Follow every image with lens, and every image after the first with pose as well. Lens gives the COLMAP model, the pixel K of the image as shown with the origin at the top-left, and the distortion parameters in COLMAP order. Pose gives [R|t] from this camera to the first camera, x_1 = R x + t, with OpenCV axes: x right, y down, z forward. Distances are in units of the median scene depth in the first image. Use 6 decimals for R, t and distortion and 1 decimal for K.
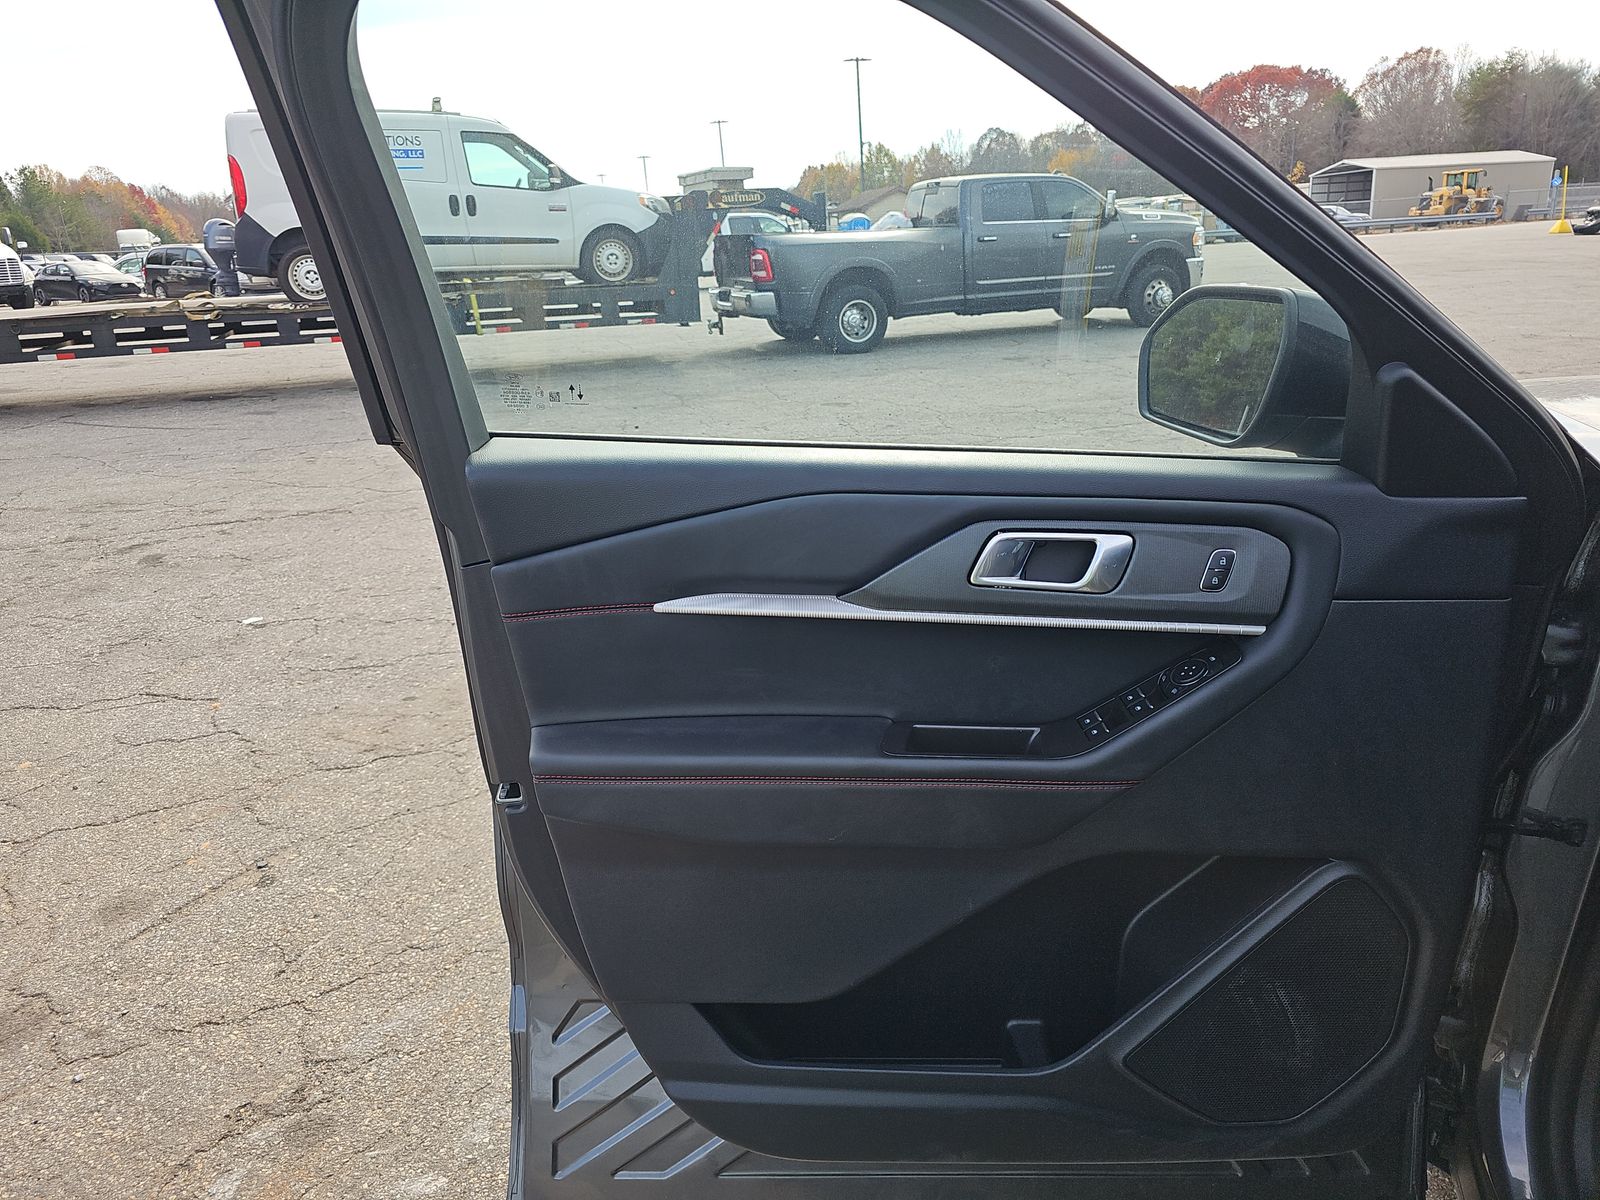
lens RADIAL K [[1056.5, 0, 798.6], [0, 1056.5, 597.2], [0, 0, 1]] dist [0.042537, -0.038385]
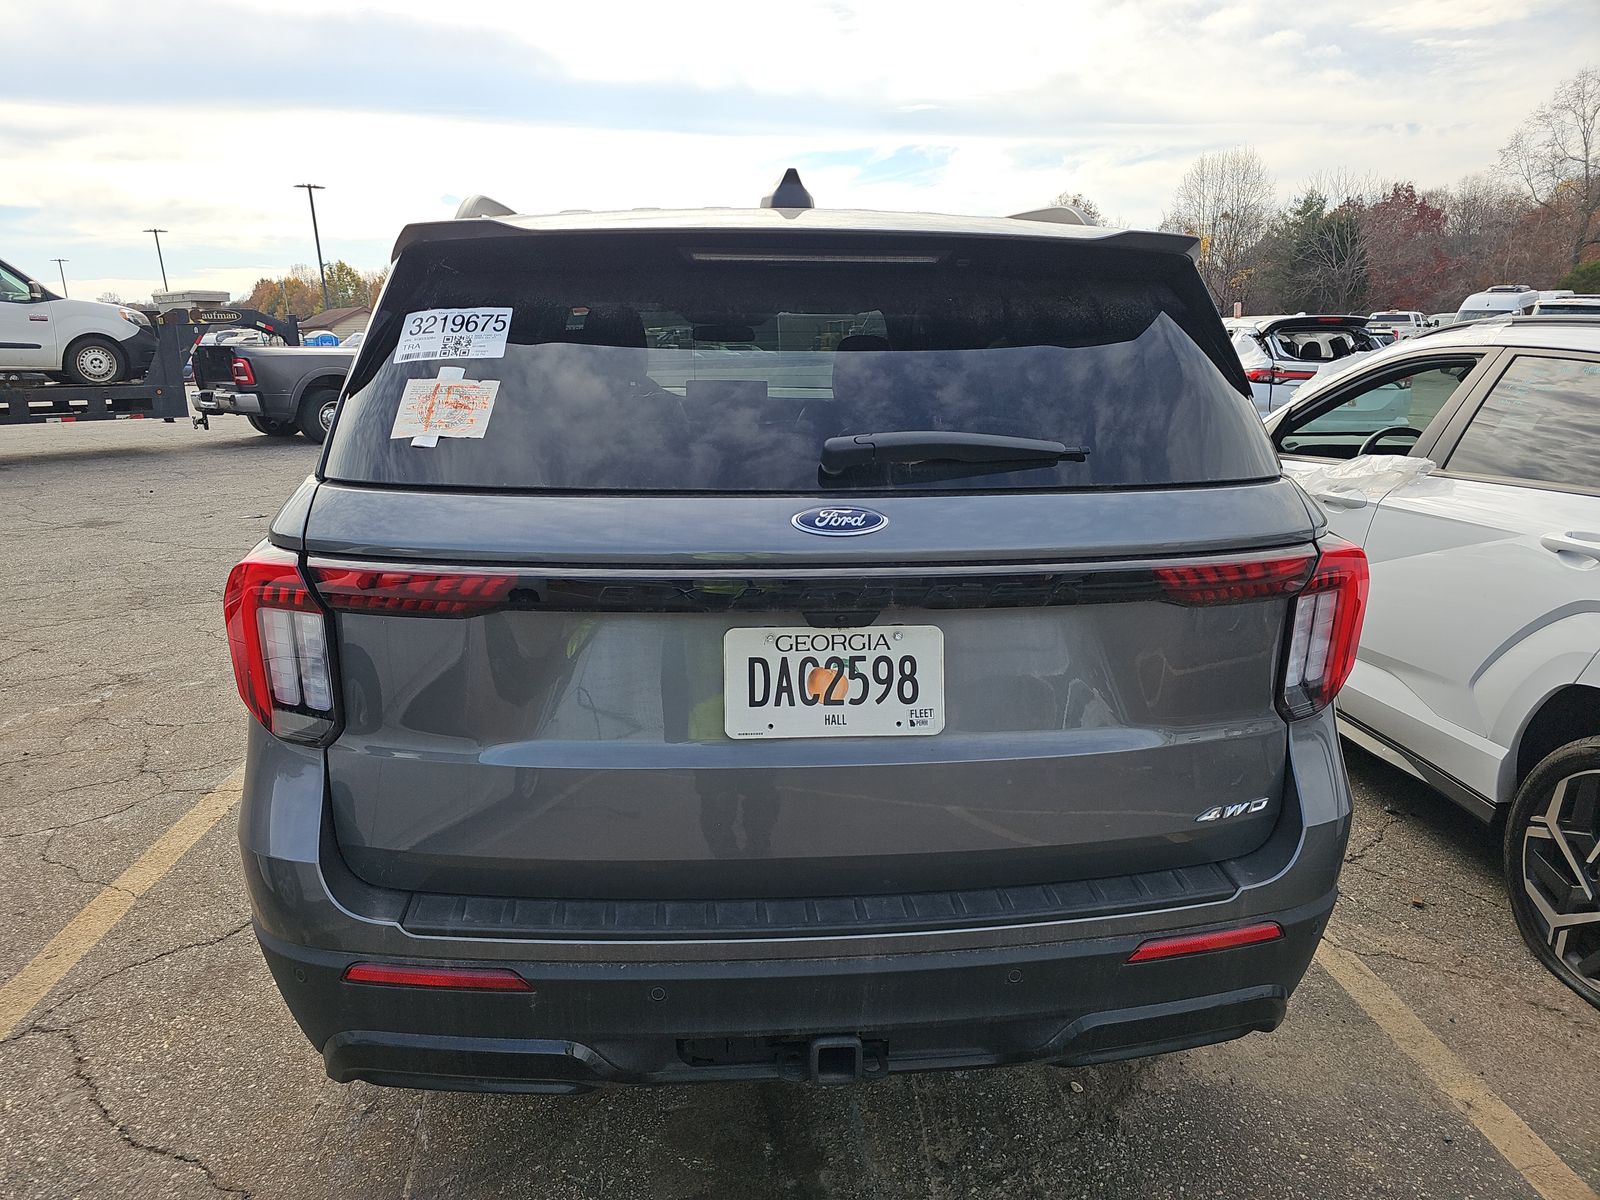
lens RADIAL K [[1056.5, 0, 772.3], [0, 1056.5, 597.4], [0, 0, 1]] dist [0.042537, -0.038385]
pose [[0.903511, -0.069490, 0.422893, -0.016277], [0.113940, 0.990203, -0.080721, 0.076203], [-0.413141, 0.121117, 0.902577, -0.219340]]
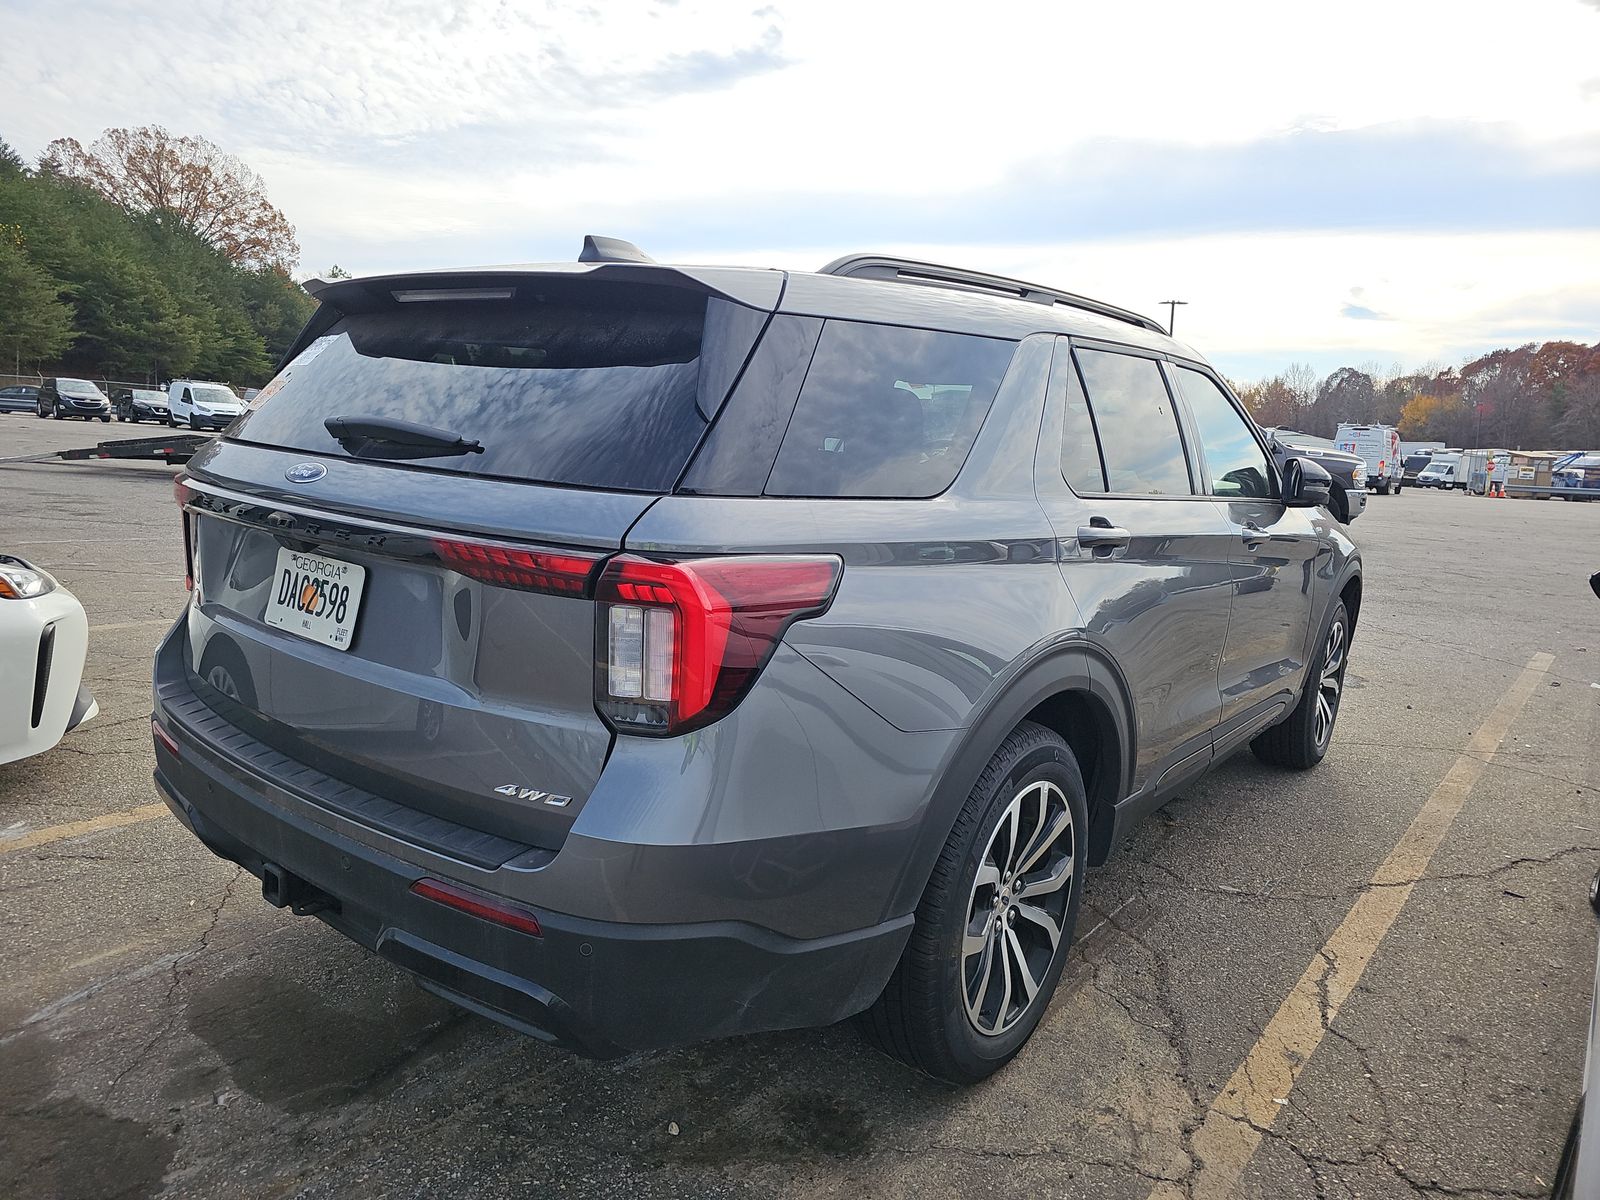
lens RADIAL K [[1056.5, 0, 772.9], [0, 1056.5, 583.9], [0, 0, 1]] dist [0.042537, -0.038385]
pose [[0.944309, 0.135507, -0.299865, 0.110681], [-0.189825, 0.968687, -0.160035, 0.084660], [0.268790, 0.208045, 0.940462, -0.239565]]
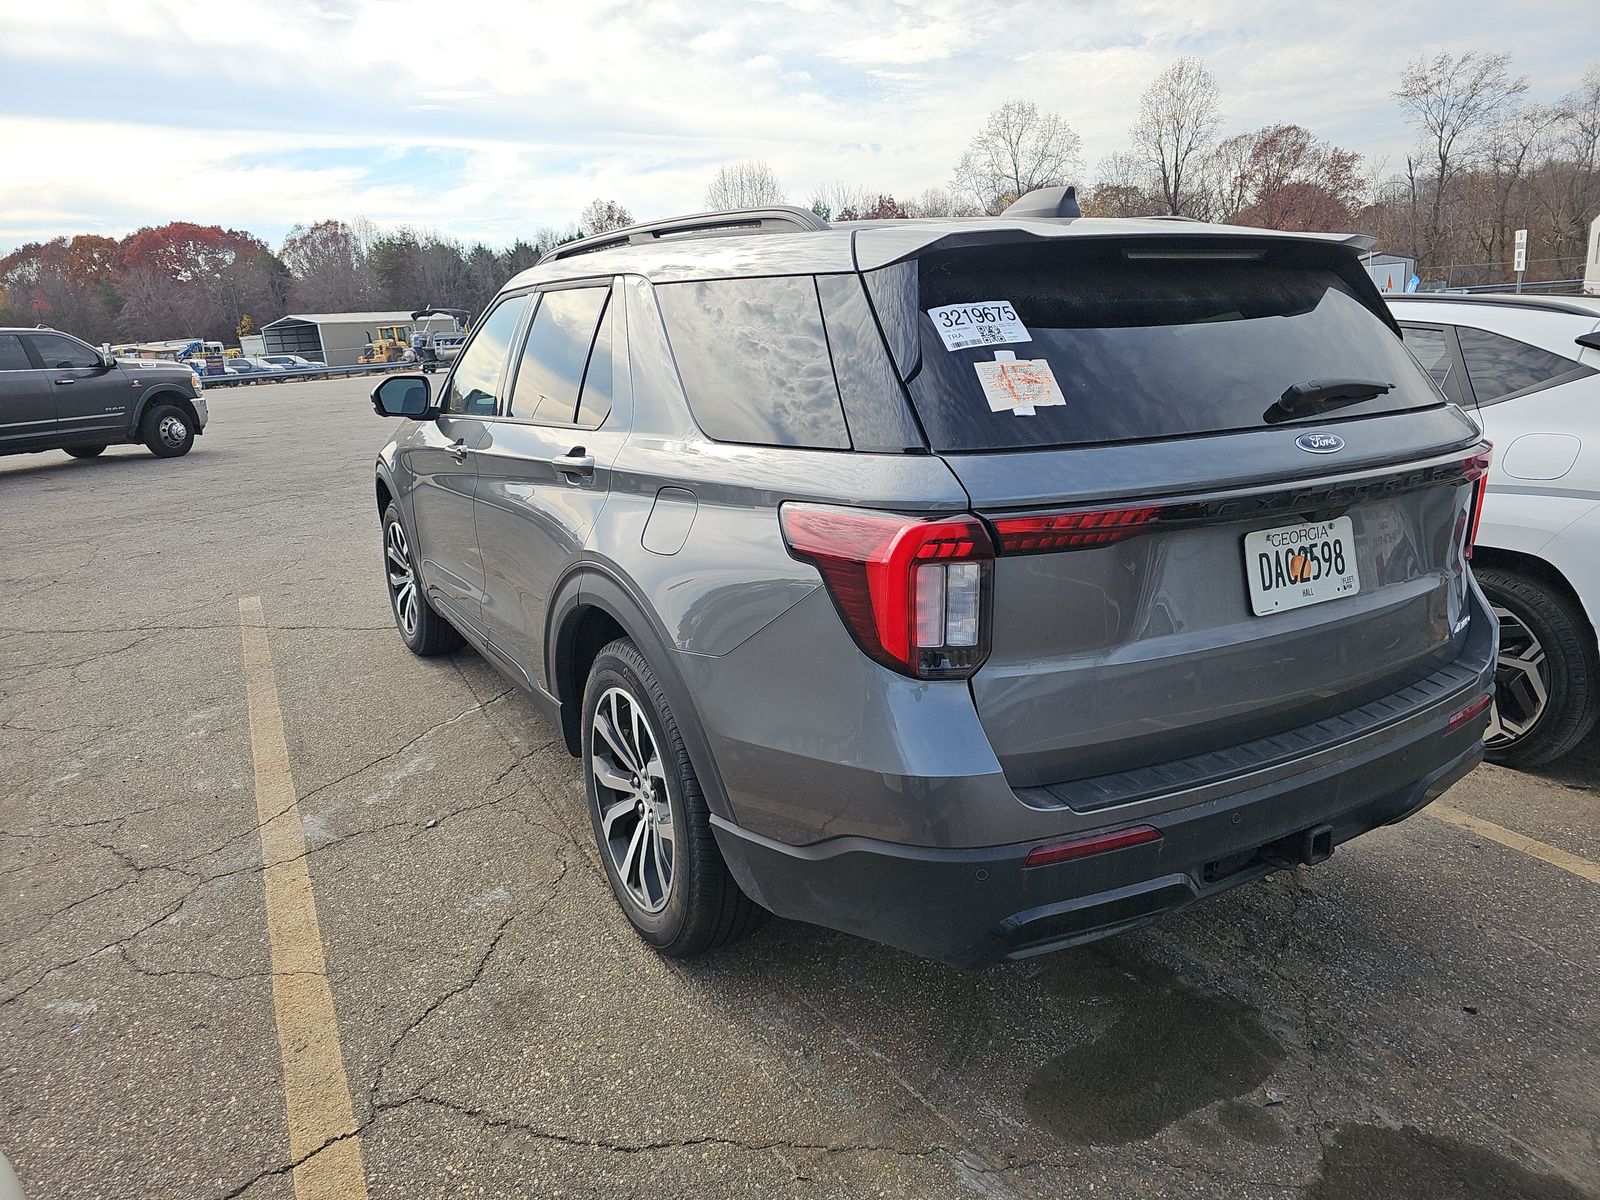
lens RADIAL K [[1056.5, 0, 793.1], [0, 1056.5, 588.3], [0, 0, 1]] dist [0.042537, -0.038385]
pose [[0.641922, -0.173668, 0.746844, -0.103533], [0.273244, 0.961880, -0.011184, 0.064635], [-0.716432, 0.211250, 0.664905, -0.178785]]
